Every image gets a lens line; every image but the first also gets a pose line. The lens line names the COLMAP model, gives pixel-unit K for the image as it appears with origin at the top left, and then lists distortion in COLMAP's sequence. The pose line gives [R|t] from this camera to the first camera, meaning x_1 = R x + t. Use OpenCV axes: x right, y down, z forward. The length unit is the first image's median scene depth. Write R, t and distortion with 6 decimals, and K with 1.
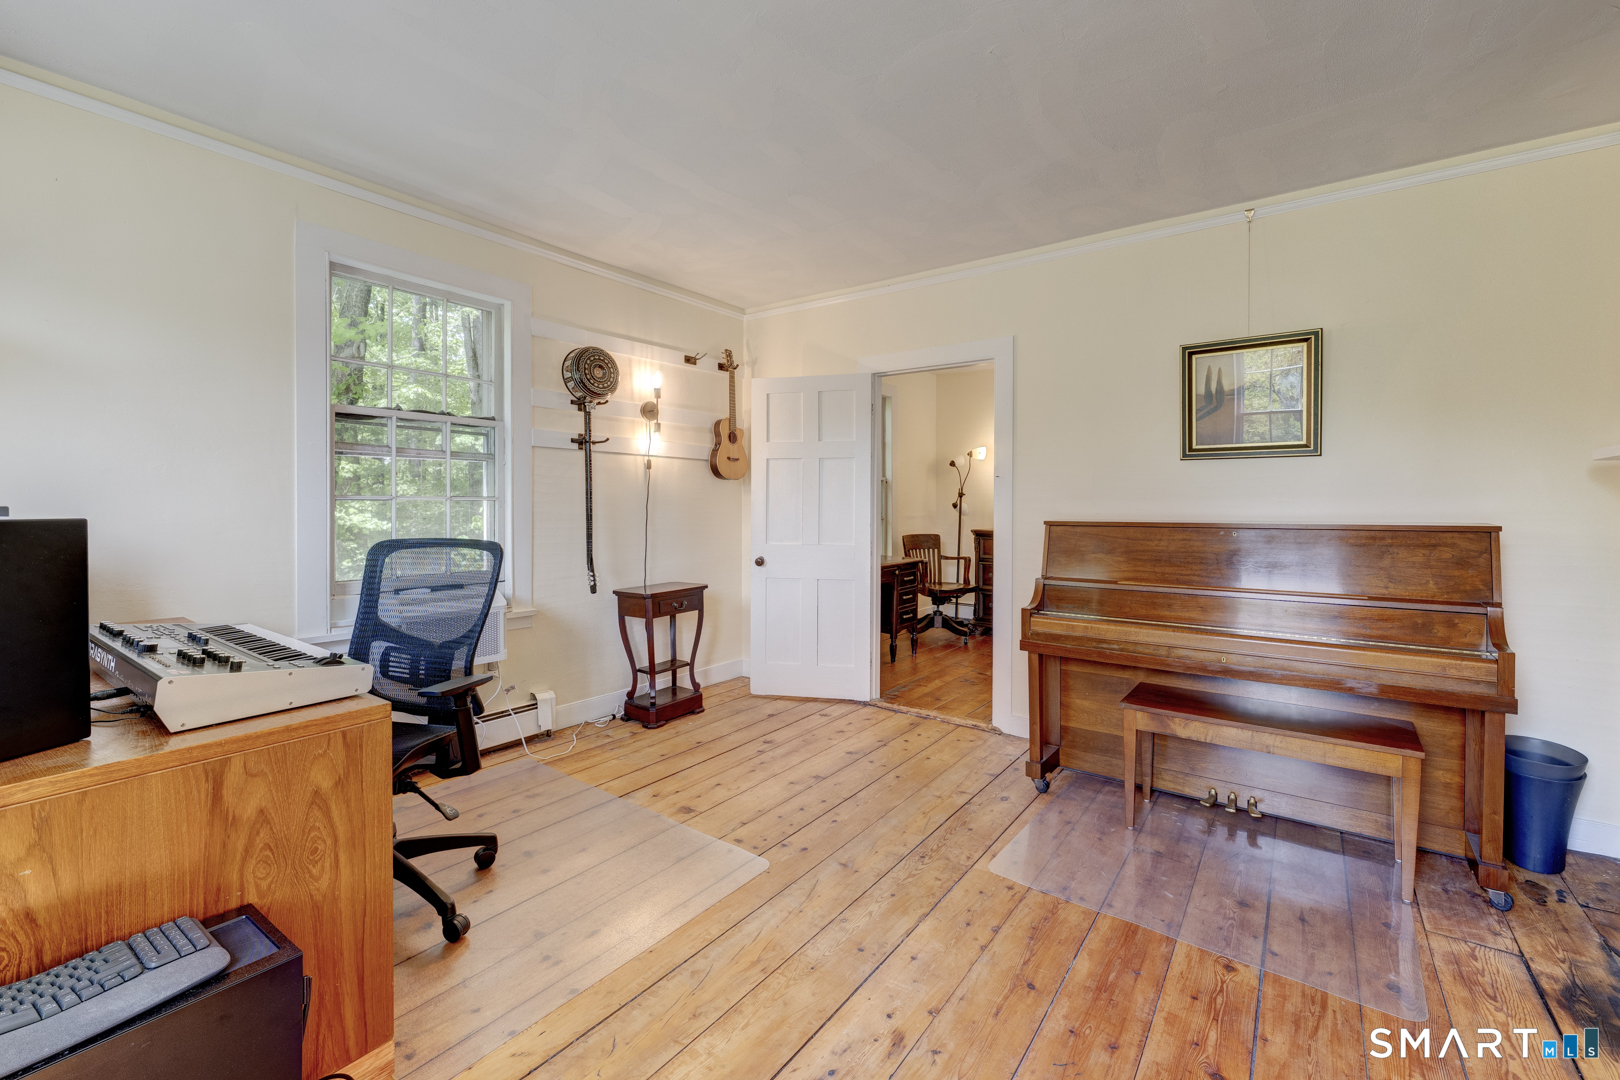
lens RADIAL K [[681.3, 0, 811.4], [0, 681.3, 518.9], [0, 0, 1]] dist [-0.004425, -0.001450]
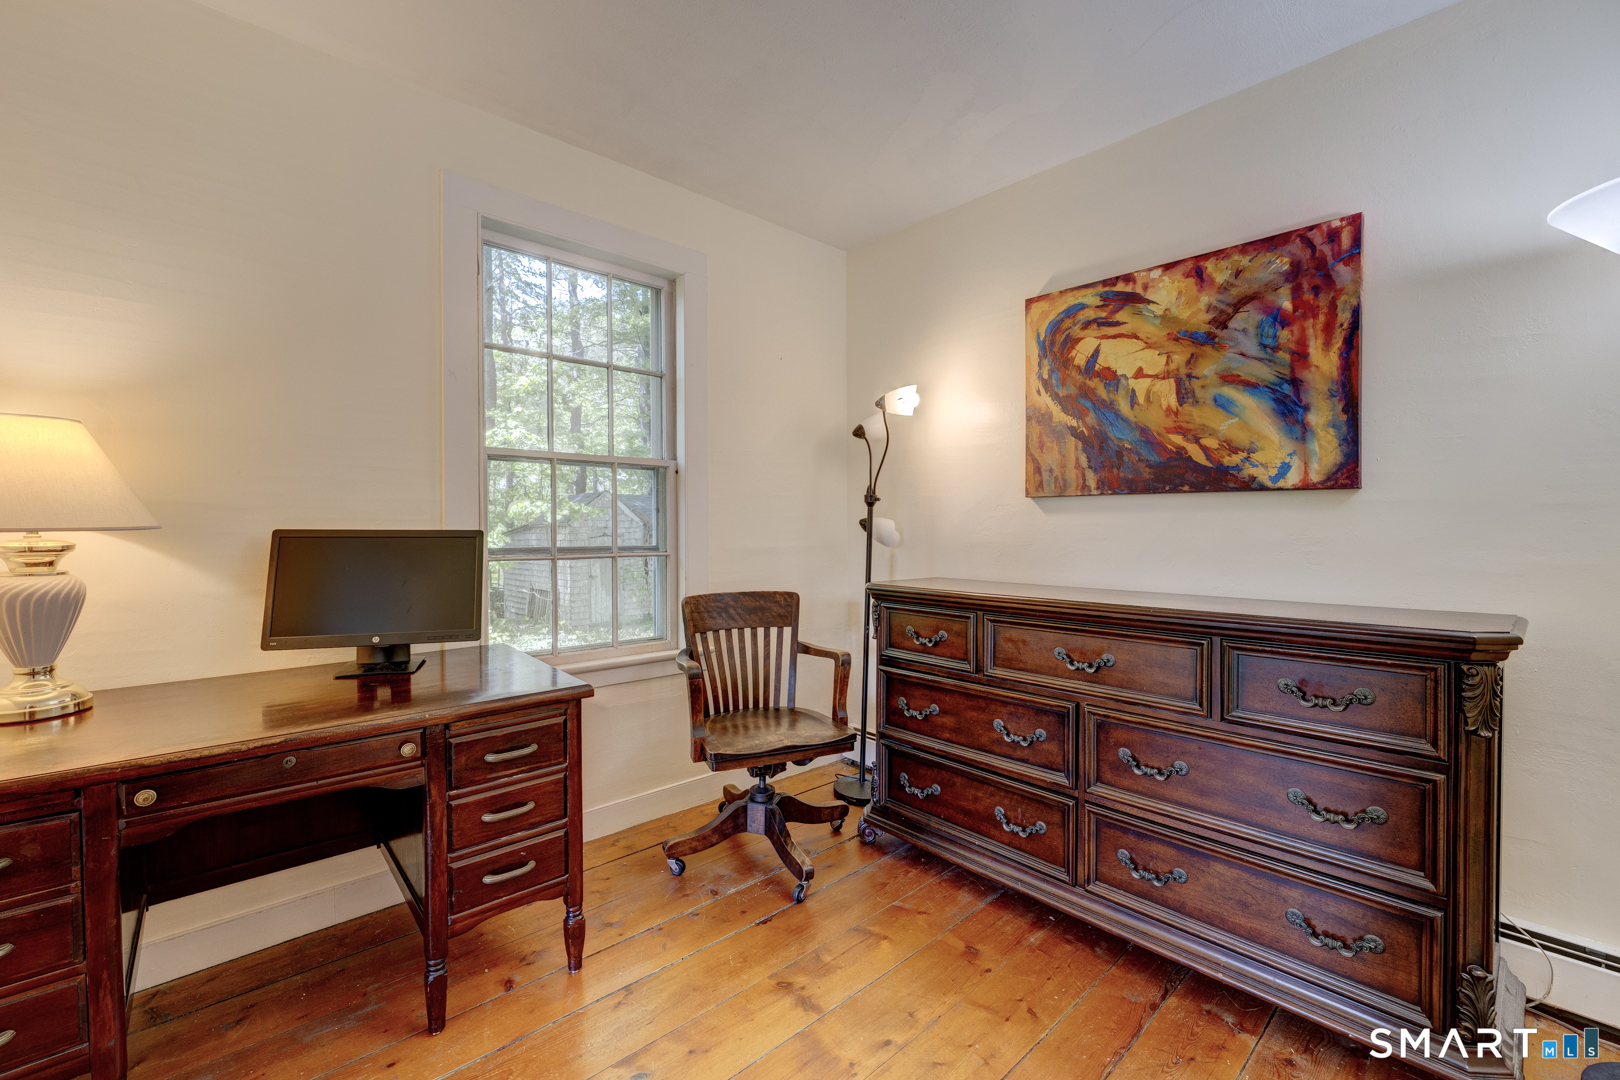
lens RADIAL K [[681.3, 0, 810.3], [0, 681.3, 534.9], [0, 0, 1]] dist [-0.004425, -0.001450]
pose [[0.979405, -0.000222, -0.201904, 0.281055], [-0.001751, 0.999952, -0.009592, -0.009185], [0.201897, 0.009748, 0.979358, 0.585433]]
